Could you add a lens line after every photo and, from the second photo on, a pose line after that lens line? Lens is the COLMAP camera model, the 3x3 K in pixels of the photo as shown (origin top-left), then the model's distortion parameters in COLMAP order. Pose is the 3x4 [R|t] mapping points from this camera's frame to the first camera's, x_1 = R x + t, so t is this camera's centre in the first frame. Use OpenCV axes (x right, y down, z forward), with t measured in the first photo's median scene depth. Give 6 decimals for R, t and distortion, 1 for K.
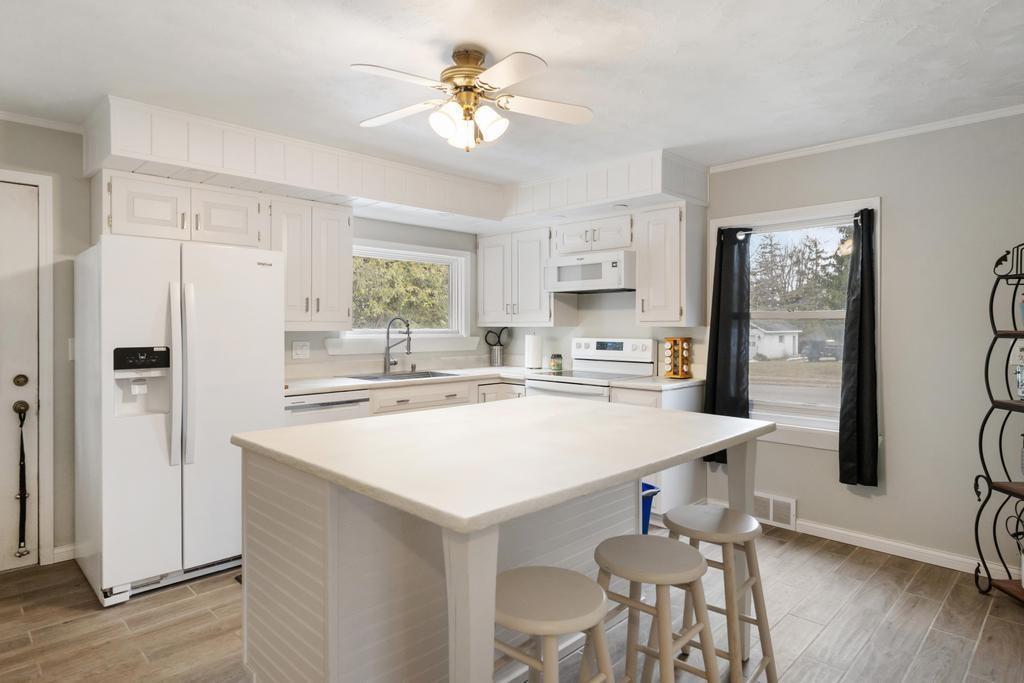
lens RADIAL K [[583.8, 0, 511.5], [0, 583.8, 324.3], [0, 0, 1]] dist [0.002501, 0.000077]
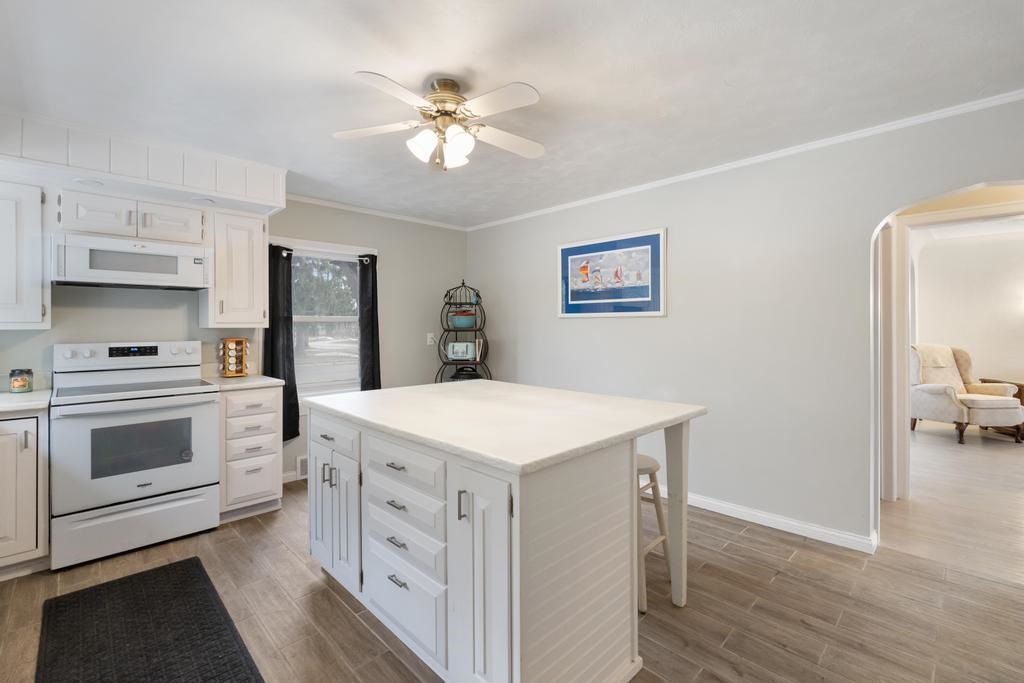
lens RADIAL K [[453.0, 0, 509.5], [0, 453.0, 325.9], [0, 0, 1]] dist [-0.004233, -0.000663]
pose [[0.009807, -0.000969, 0.999951, -0.710731], [0.001644, 0.999998, 0.000953, 0.000652], [-0.999951, 0.001635, 0.009808, 0.661203]]
